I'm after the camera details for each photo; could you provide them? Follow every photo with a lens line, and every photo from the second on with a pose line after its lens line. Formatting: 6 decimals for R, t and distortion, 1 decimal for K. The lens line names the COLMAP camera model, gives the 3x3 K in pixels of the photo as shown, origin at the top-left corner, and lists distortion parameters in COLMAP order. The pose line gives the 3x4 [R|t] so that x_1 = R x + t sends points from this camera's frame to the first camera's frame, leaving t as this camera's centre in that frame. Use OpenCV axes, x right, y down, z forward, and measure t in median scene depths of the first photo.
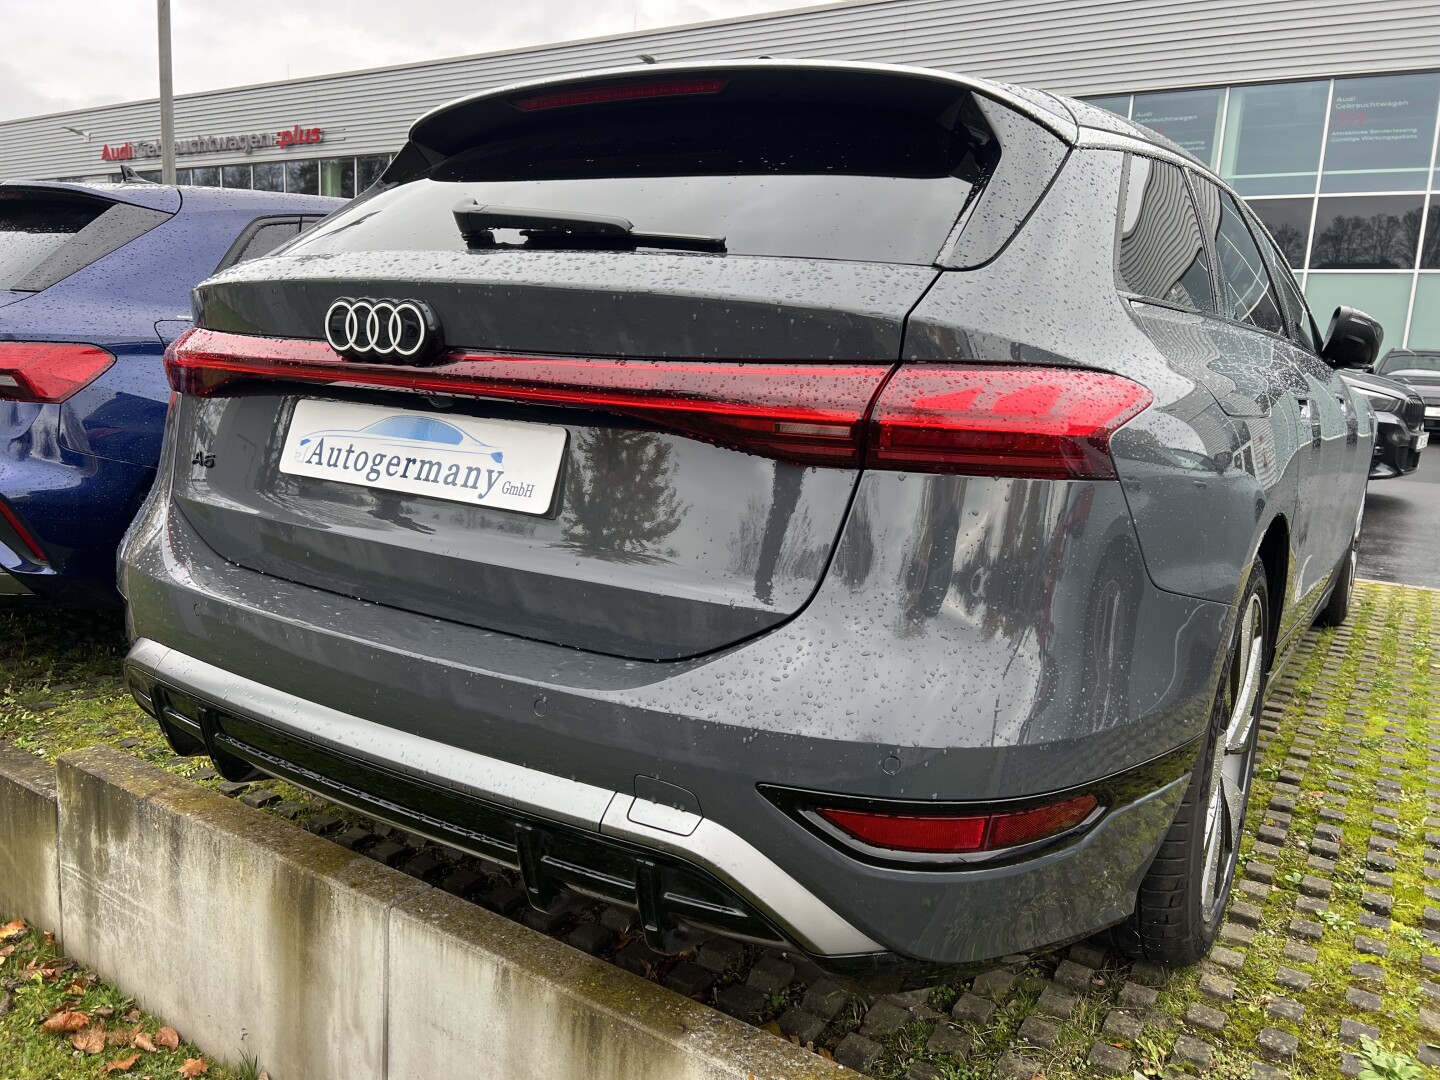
lens RADIAL K [[1105.5, 0, 725.9], [0, 1105.5, 537.8], [0, 0, 1]] dist [0.066474, -0.084592]
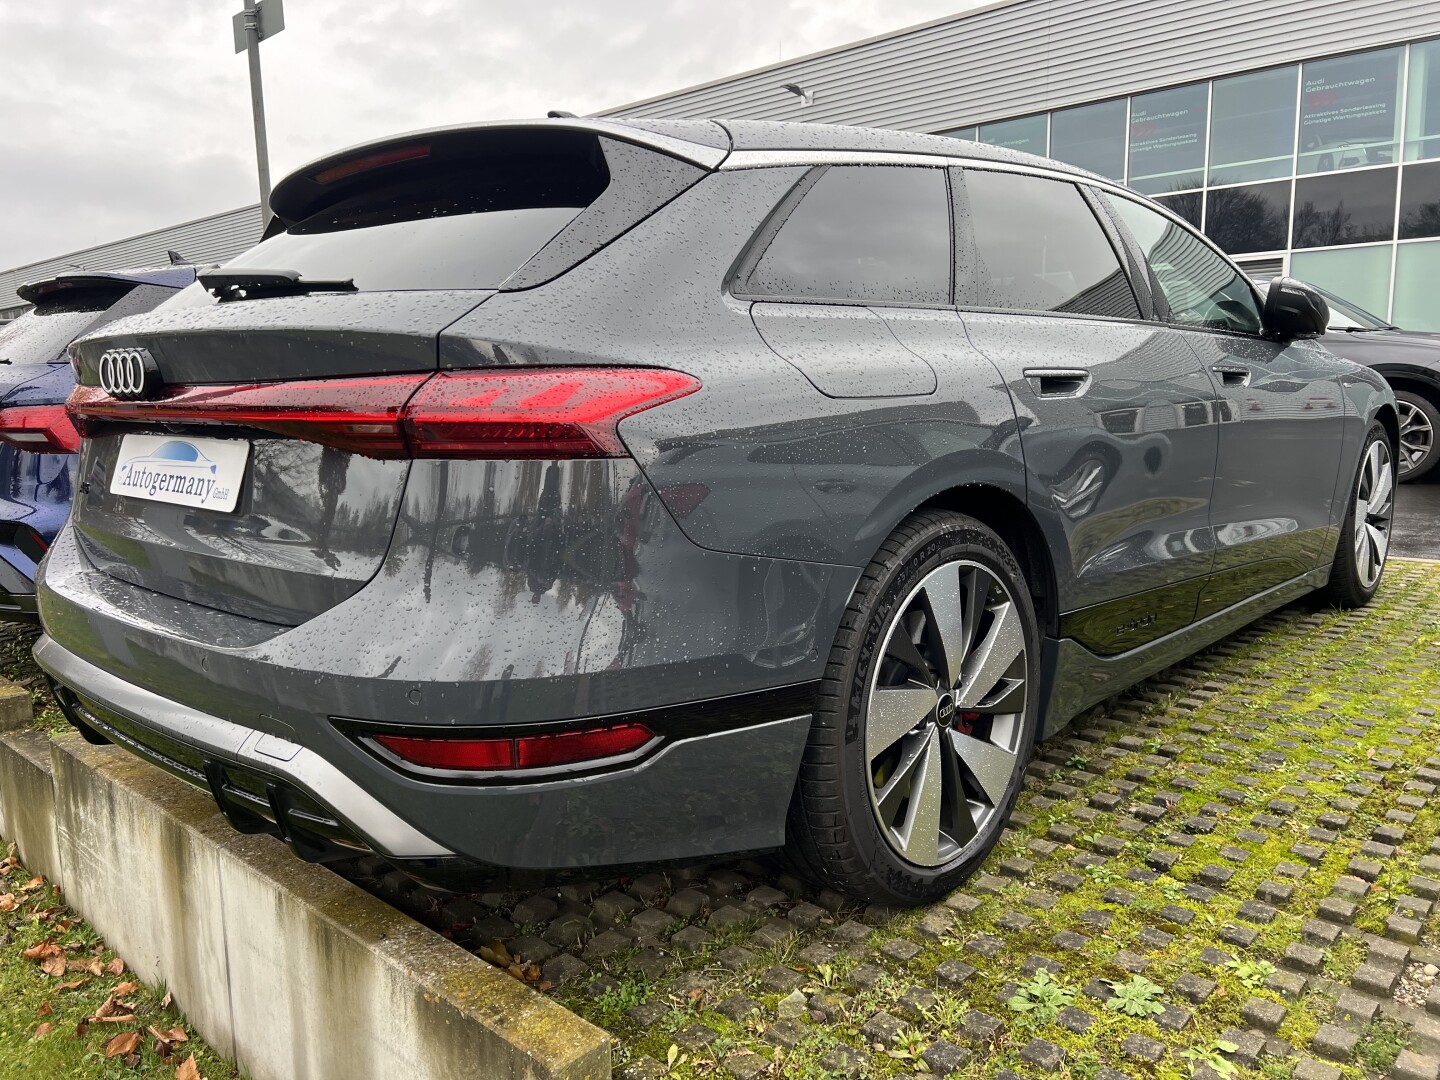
lens RADIAL K [[1111.5, 0, 727.9], [0, 1111.5, 538.7], [0, 0, 1]] dist [0.061824, -0.076829]
pose [[0.982195, -0.046714, -0.181963, 0.540109], [0.043019, 0.998781, -0.024205, 0.055528], [0.182872, 0.015946, 0.983007, -0.117664]]
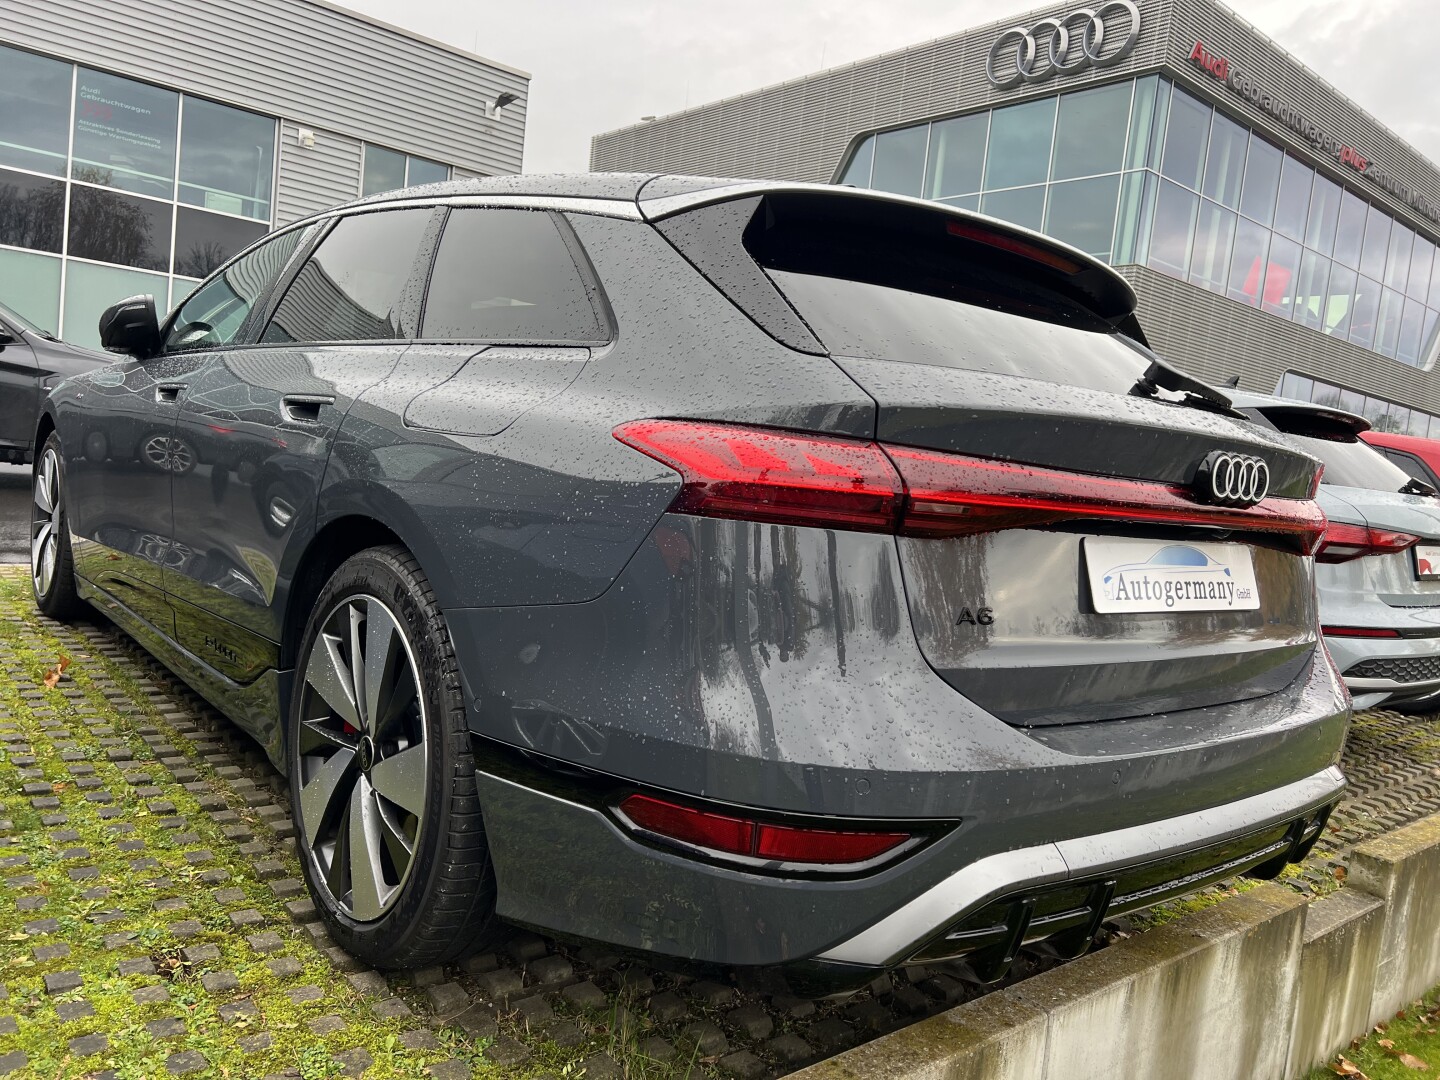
lens RADIAL K [[1105.5, 0, 725.9], [0, 1105.5, 537.8], [0, 0, 1]] dist [0.066474, -0.084592]
pose [[0.279178, -0.099556, 0.955065, -1.509423], [0.062760, 0.994376, 0.085308, -0.243681], [-0.958186, 0.036124, 0.283856, 1.103960]]
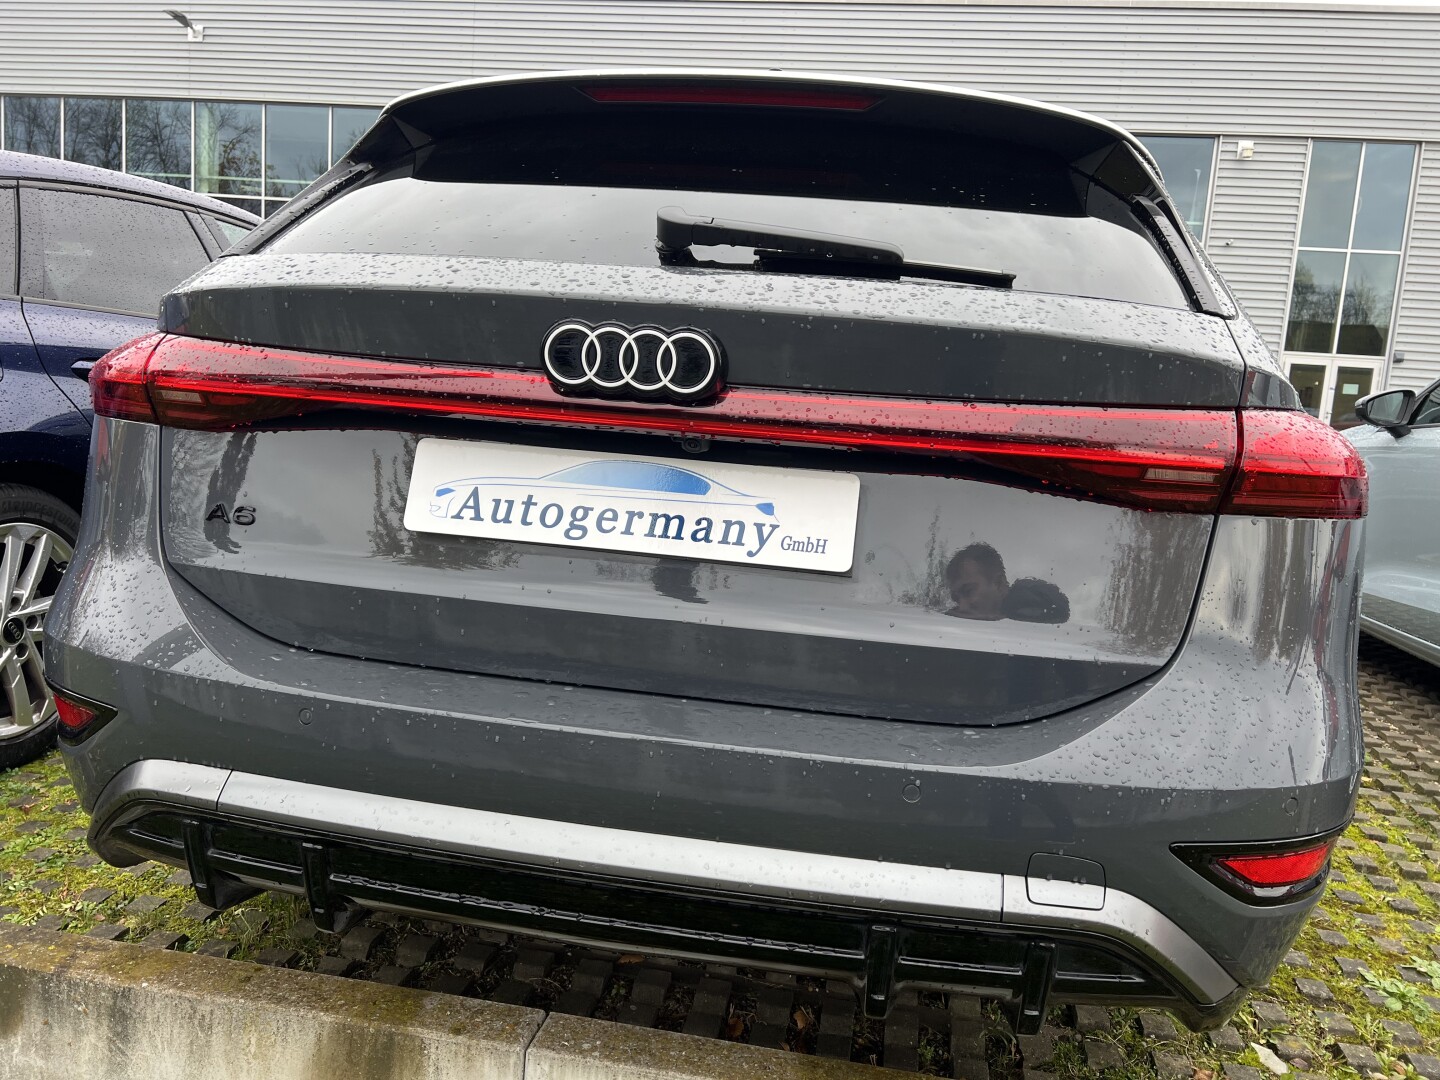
lens RADIAL K [[1084.6, 0, 738.1], [0, 1084.6, 536.7], [0, 0, 1]] dist [0.112441, -0.129002]
pose [[0.914042, -0.043120, 0.403321, -0.532410], [0.043022, 0.999031, 0.009308, -0.055102], [-0.403331, 0.008844, 0.915011, 0.206668]]
